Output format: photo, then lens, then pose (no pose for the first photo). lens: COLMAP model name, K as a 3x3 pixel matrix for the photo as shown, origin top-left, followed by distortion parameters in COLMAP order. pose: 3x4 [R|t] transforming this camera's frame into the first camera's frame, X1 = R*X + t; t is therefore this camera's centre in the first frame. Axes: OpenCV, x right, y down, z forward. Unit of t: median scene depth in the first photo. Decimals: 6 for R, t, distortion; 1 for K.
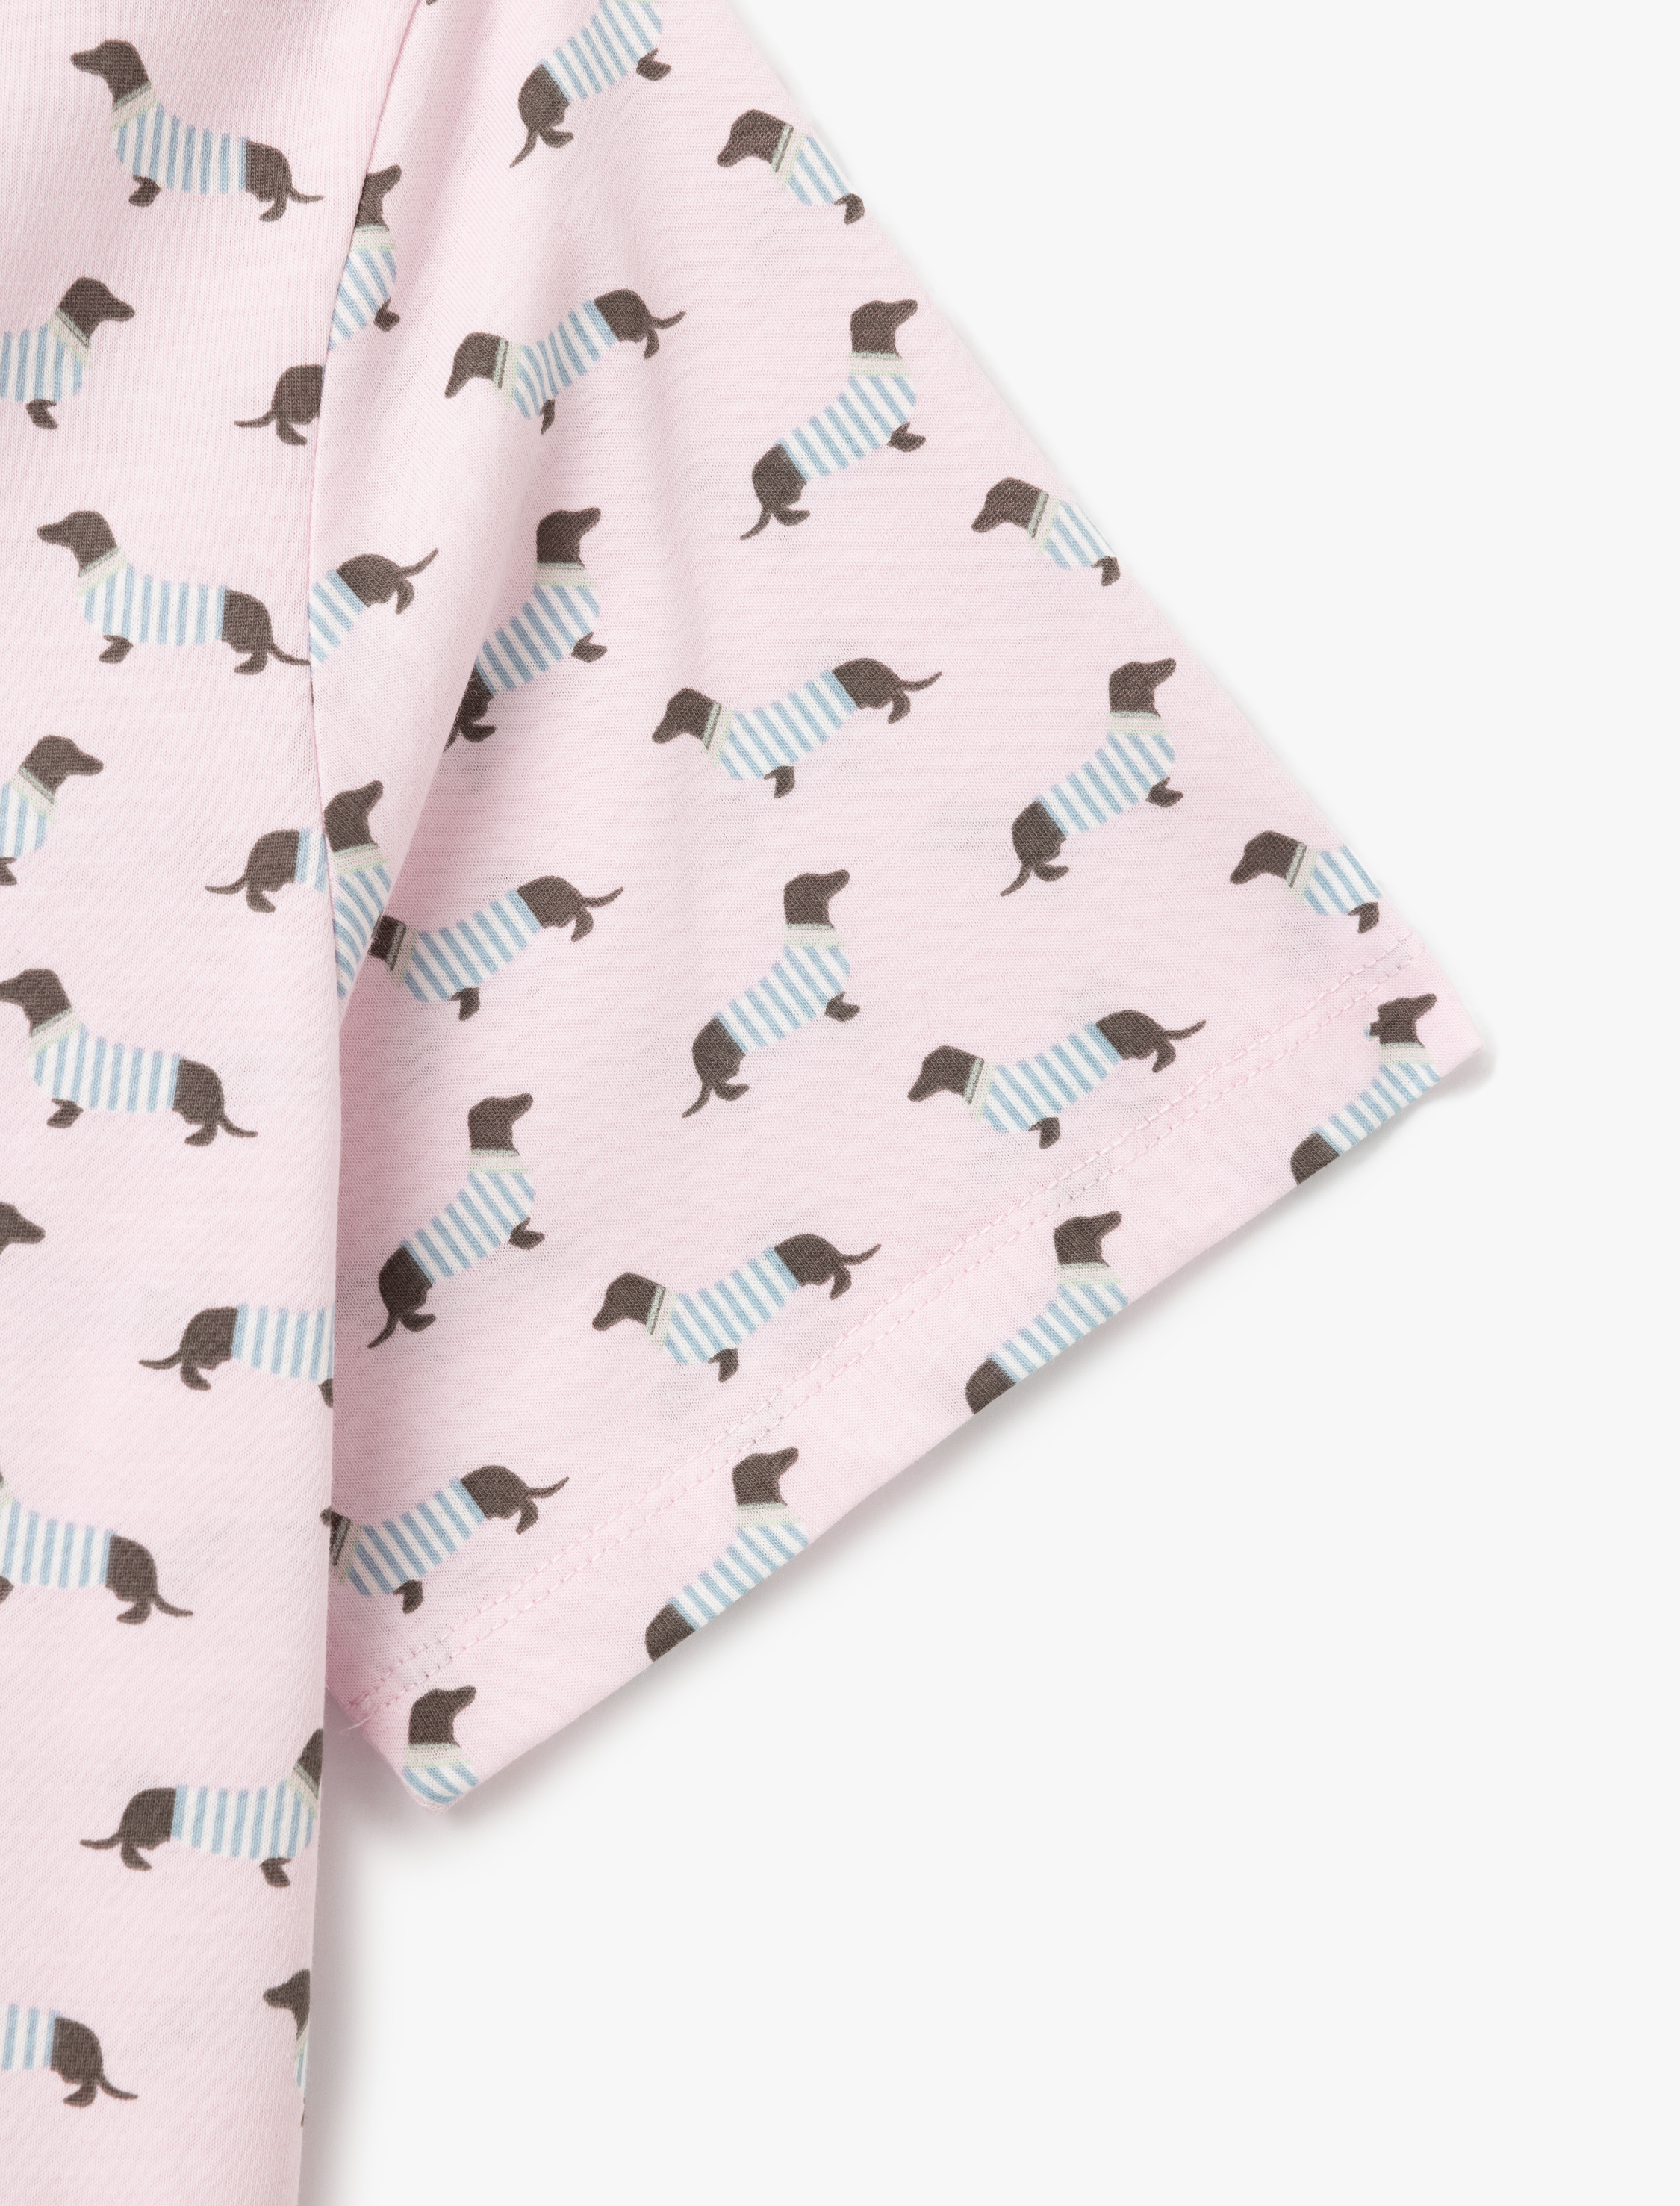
lens RADIAL K [[4546.5, 0, 849.5], [0, 4546.5, 1110.3], [0, 0, 1]] dist [0.156353, 0.000000]
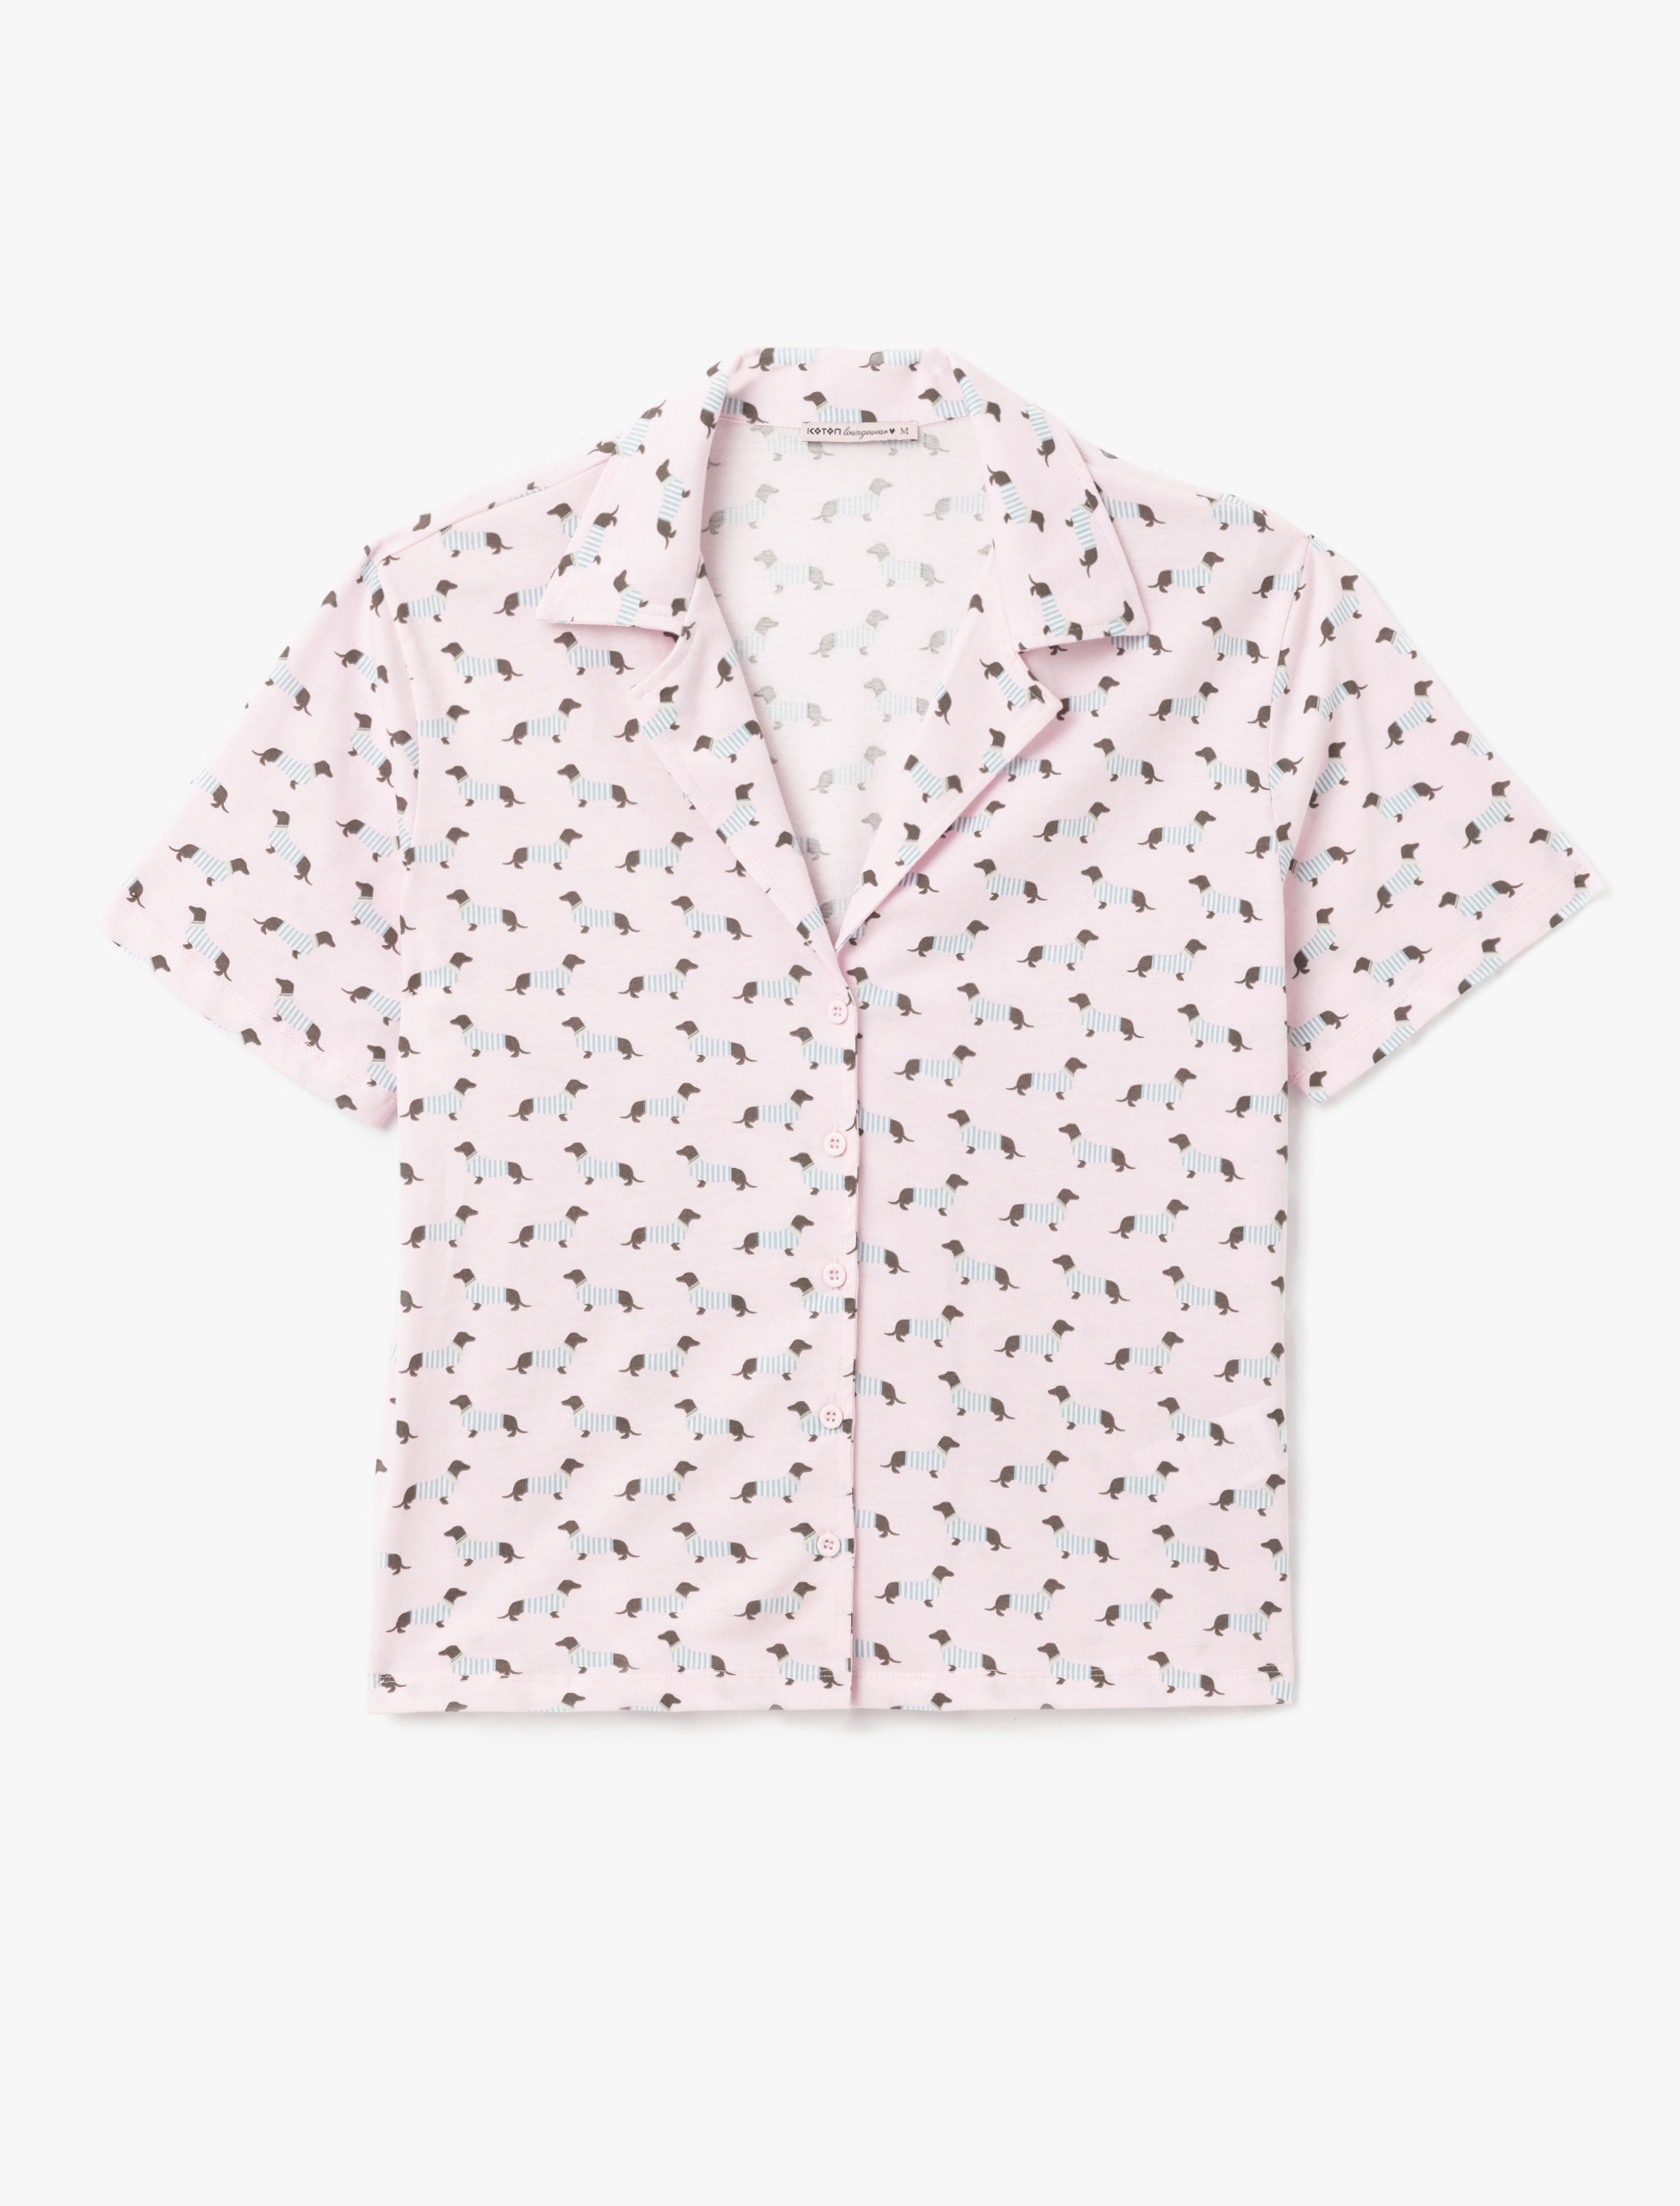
lens RADIAL K [[4546.5, 0, 829.6], [0, 4546.5, 1093.2], [0, 0, 1]] dist [0.156353, 0.000000]
pose [[0.999721, -0.021722, 0.009303, -0.499664], [0.021756, 0.999757, -0.003560, 0.145452], [-0.009223, 0.003761, 0.999950, -2.556316]]
